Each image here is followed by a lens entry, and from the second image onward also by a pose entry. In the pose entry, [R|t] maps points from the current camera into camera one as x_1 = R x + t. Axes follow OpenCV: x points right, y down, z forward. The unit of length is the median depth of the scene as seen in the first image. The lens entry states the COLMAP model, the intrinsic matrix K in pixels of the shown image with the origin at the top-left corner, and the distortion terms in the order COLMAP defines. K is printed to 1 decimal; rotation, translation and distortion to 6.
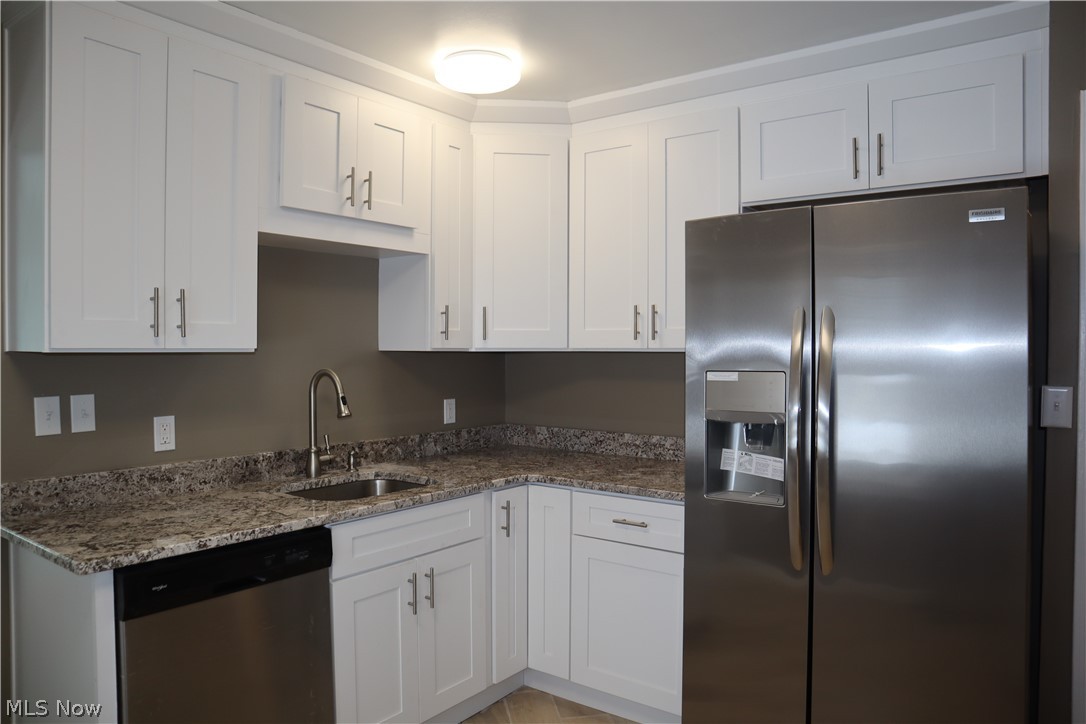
lens RADIAL K [[750.0, 0, 543.0], [0, 750.0, 362.0], [0, 0, 1]] dist [-0.131935, 0.082264]
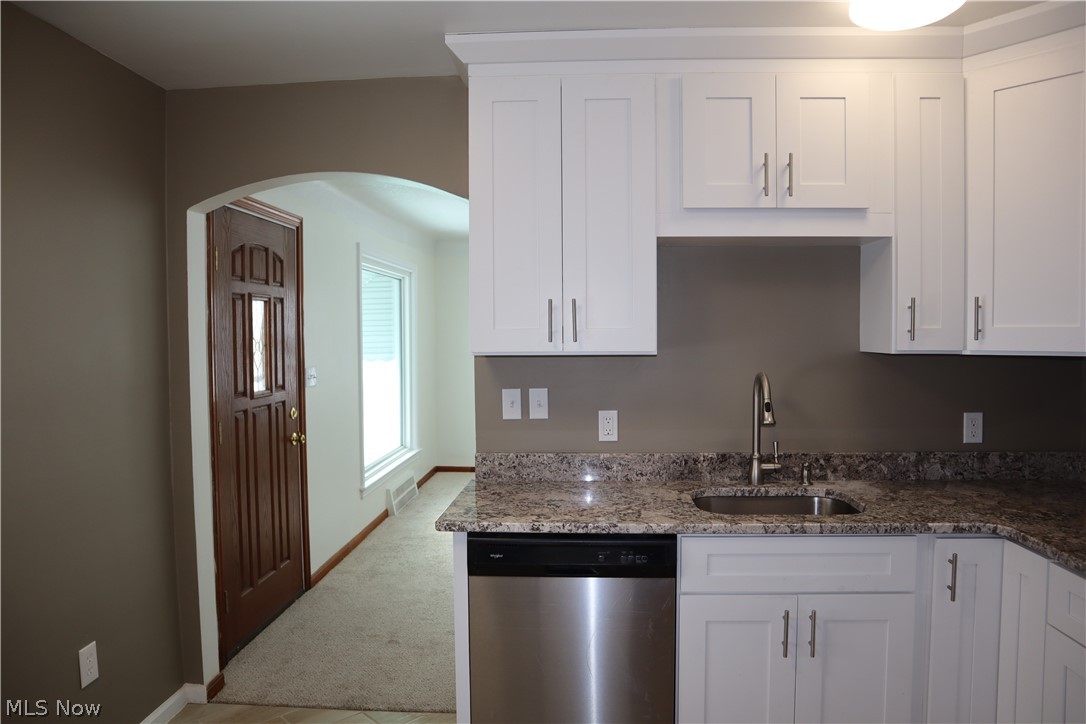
lens RADIAL K [[750.0, 0, 543.0], [0, 750.0, 362.0], [0, 0, 1]] dist [-0.131935, 0.082264]
pose [[0.547986, 0.026574, -0.836065, 0.354546], [-0.008668, 0.999622, 0.026092, -0.026716], [0.836443, -0.007051, 0.548009, 0.264390]]
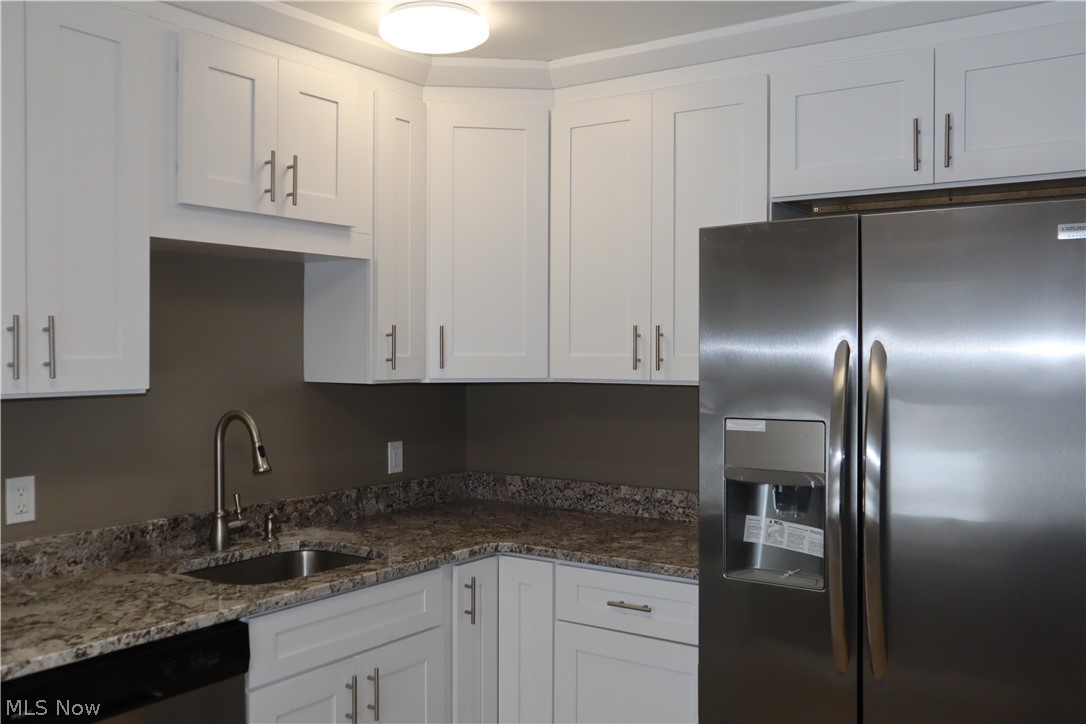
lens RADIAL K [[996.0, 0, 546.3], [0, 996.0, 361.3], [0, 0, 1]] dist [-0.060037, 0.096179]
pose [[0.999254, -0.000620, 0.038606, -0.011212], [0.000850, 0.999982, -0.005918, -0.036461], [-0.038602, 0.005946, 0.999237, -0.046619]]
